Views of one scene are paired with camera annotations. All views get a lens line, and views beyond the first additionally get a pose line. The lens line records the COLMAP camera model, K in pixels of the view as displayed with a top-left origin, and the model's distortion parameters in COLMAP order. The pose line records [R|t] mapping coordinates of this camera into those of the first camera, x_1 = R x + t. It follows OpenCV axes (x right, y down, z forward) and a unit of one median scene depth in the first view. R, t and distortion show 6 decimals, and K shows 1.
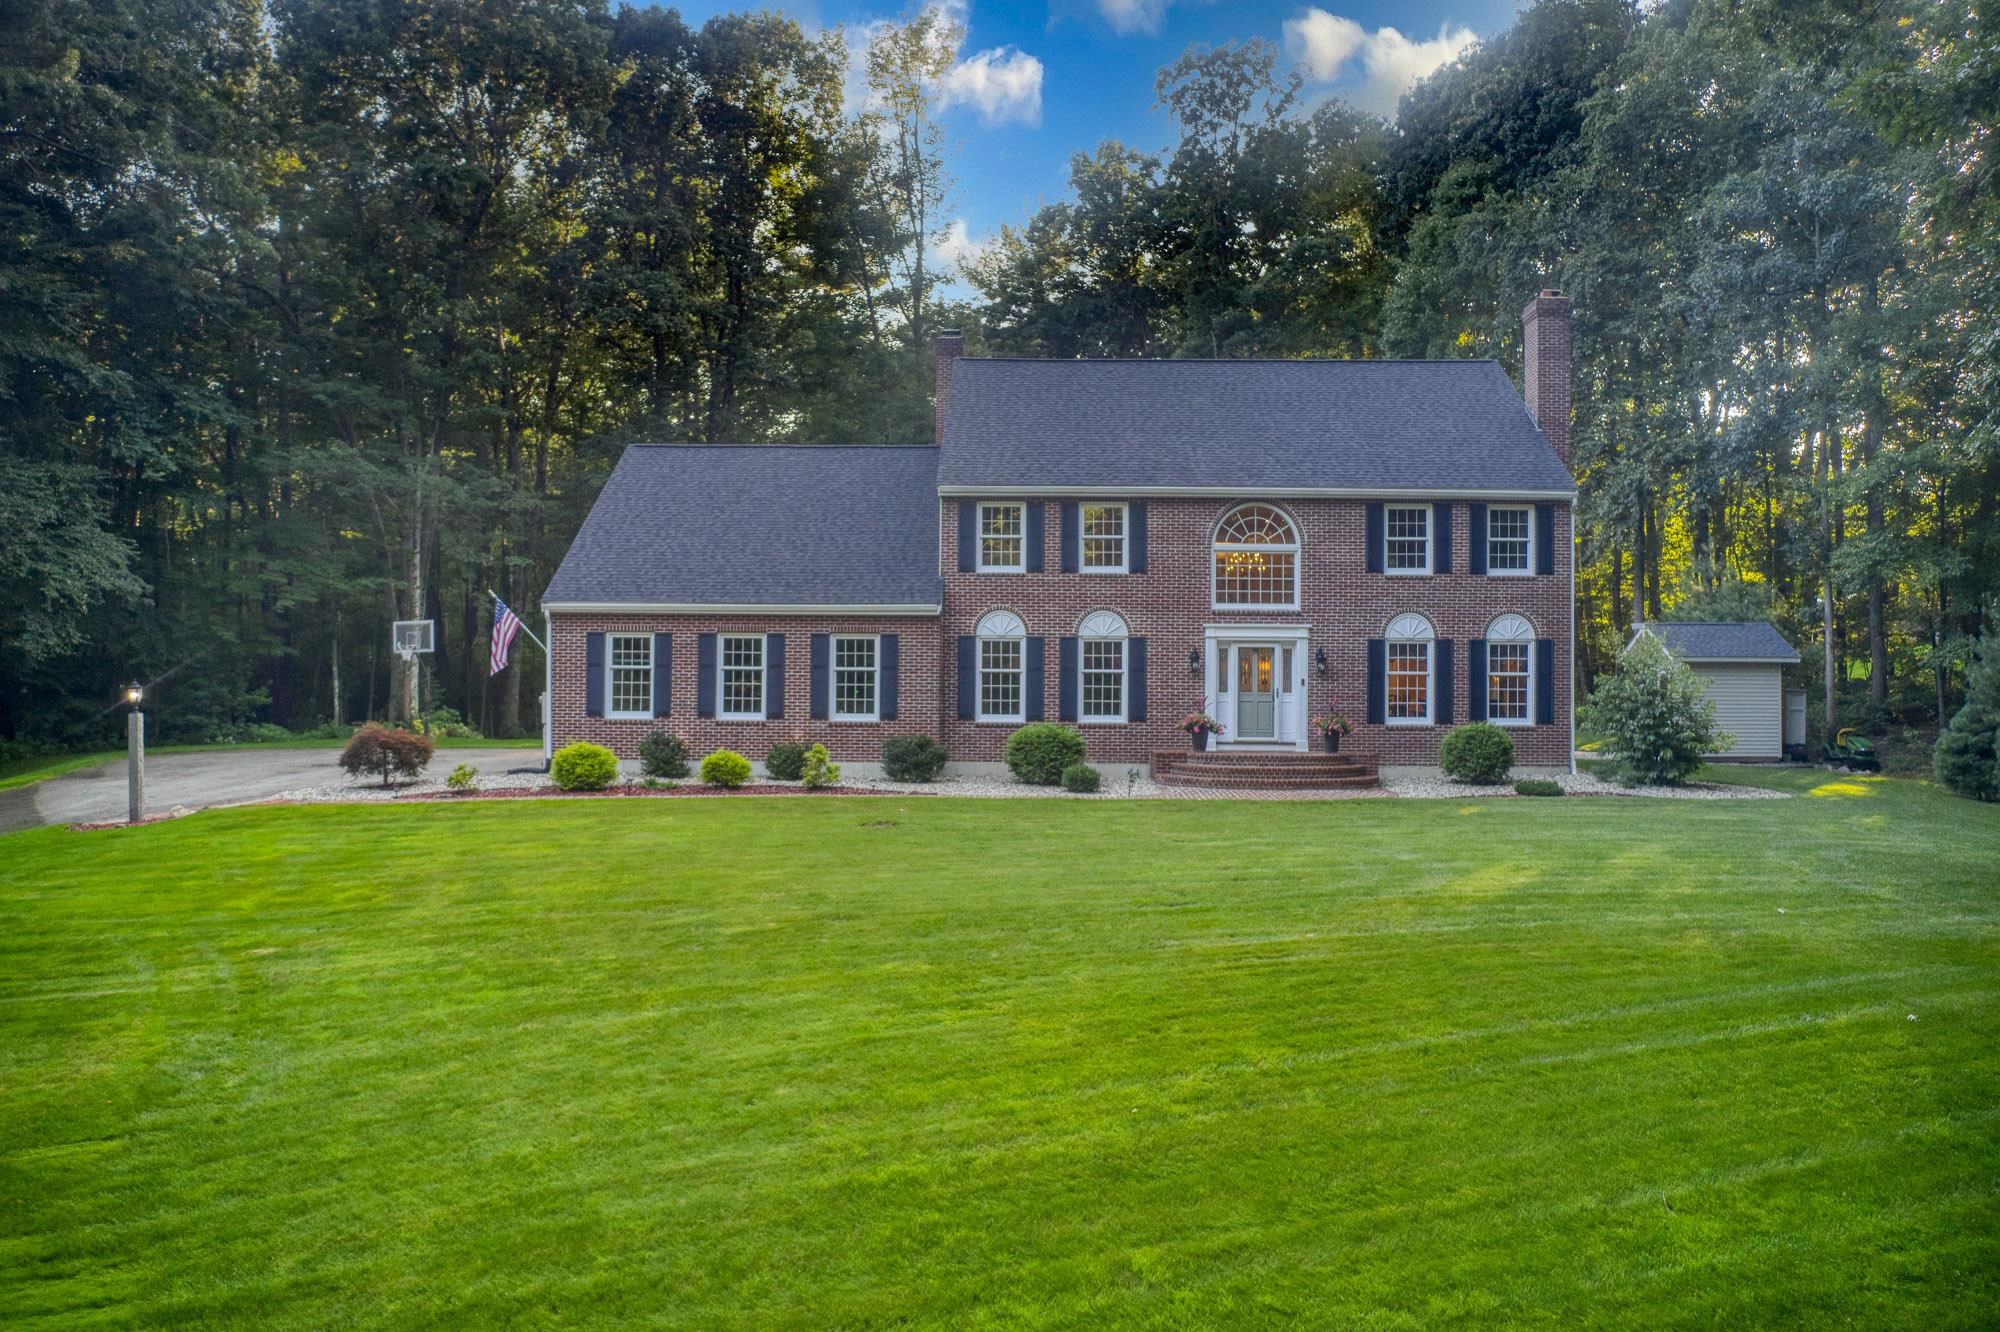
lens RADIAL K [[1653.7, 0, 1002.4], [0, 1653.7, 687.9], [0, 0, 1]] dist [-0.010977, -0.005743]
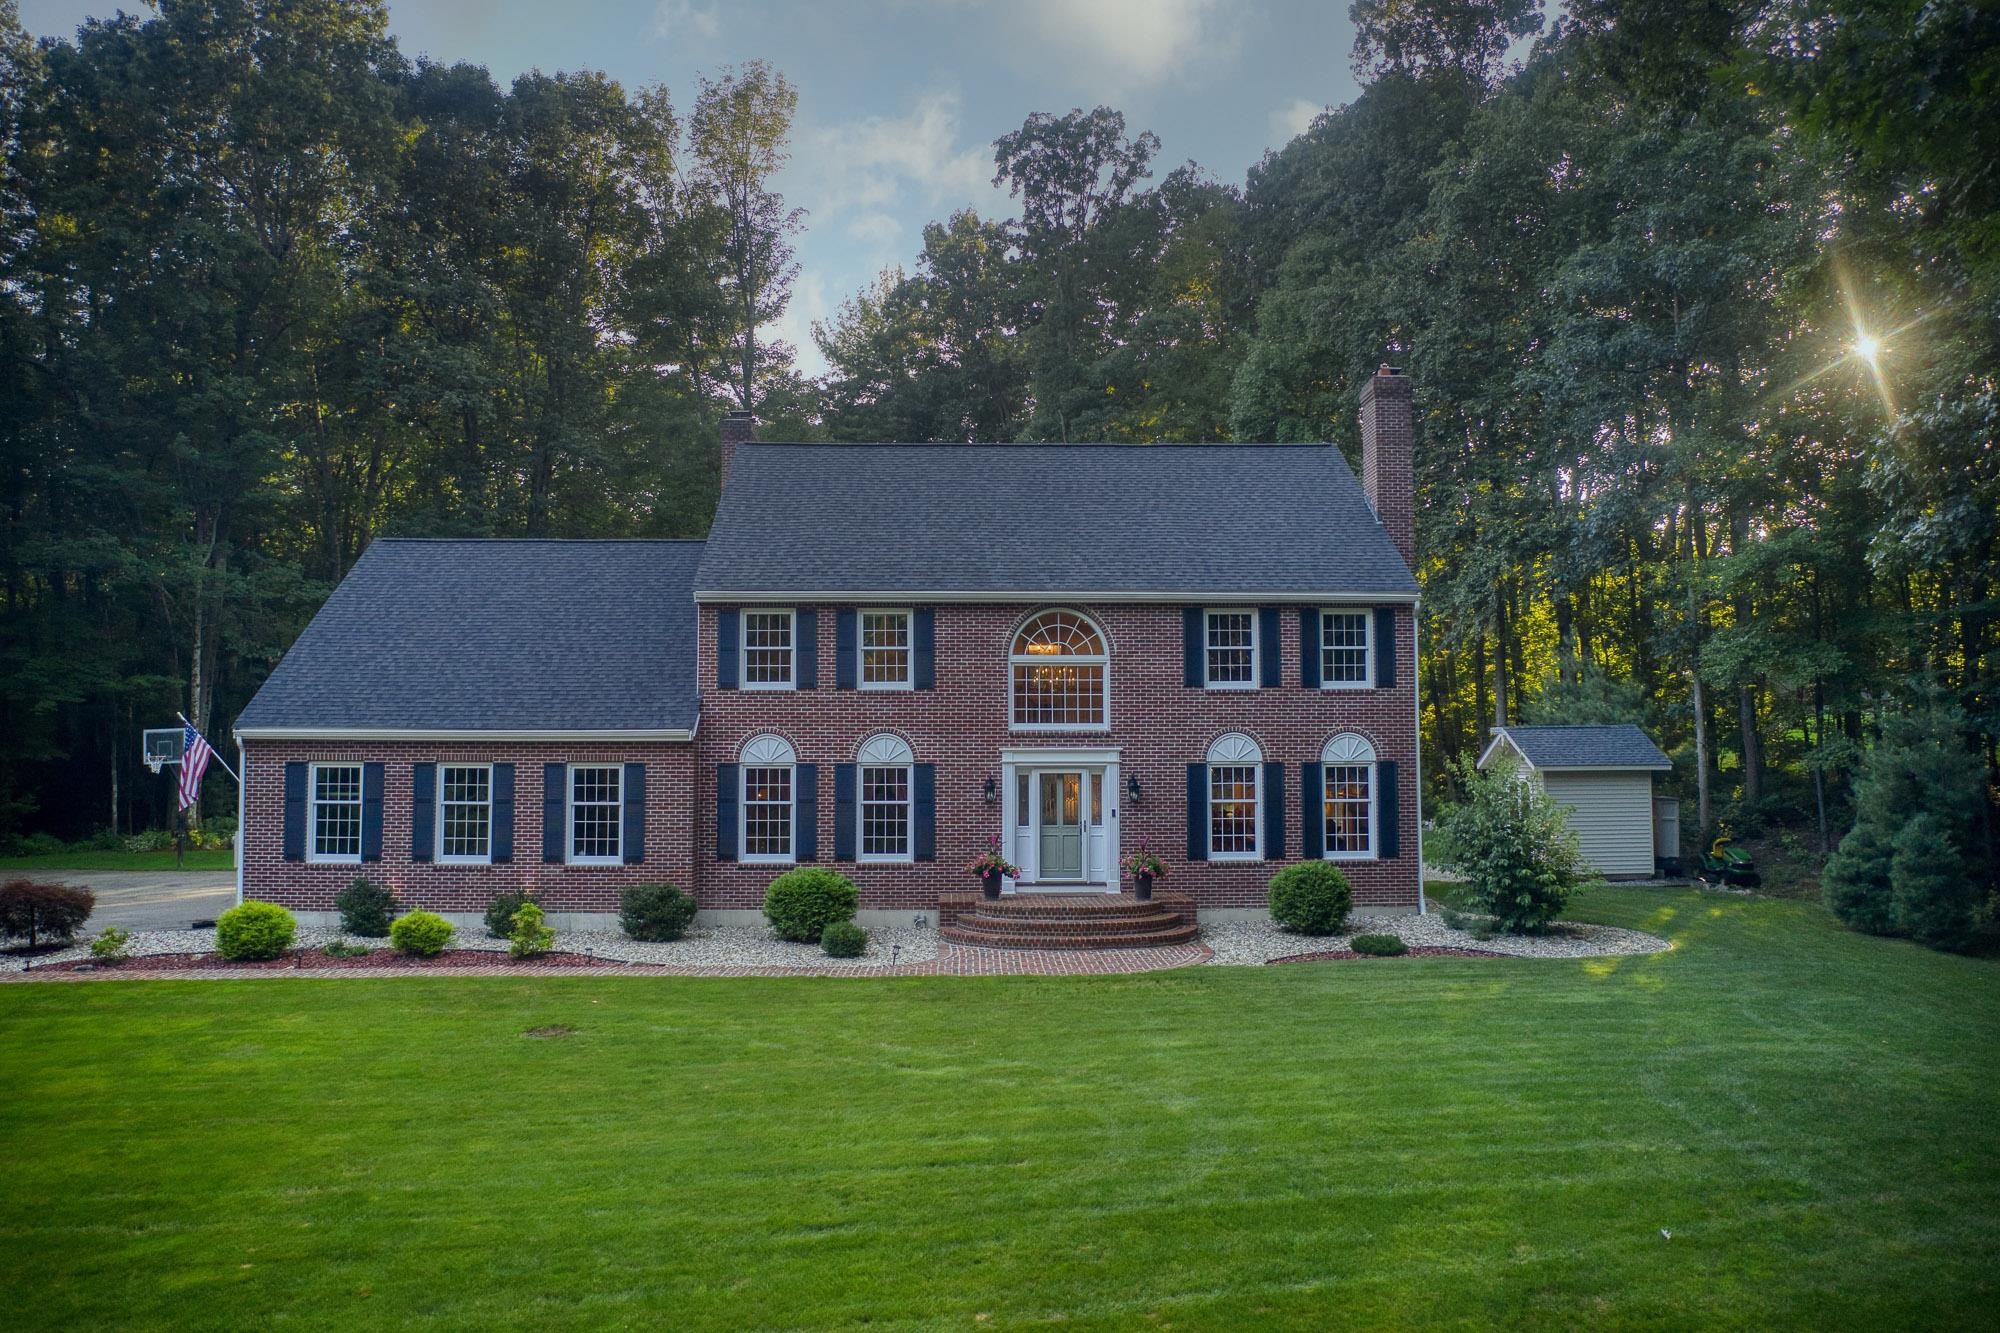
lens RADIAL K [[1573.9, 0, 1000.0], [0, 1573.9, 666.5], [0, 0, 1]] dist [-0.001747, 0.002982]
pose [[0.998698, -0.007907, 0.050388, 0.079048], [0.010267, 0.998854, -0.046755, -0.041805], [-0.049961, 0.047212, 0.997635, 0.167605]]
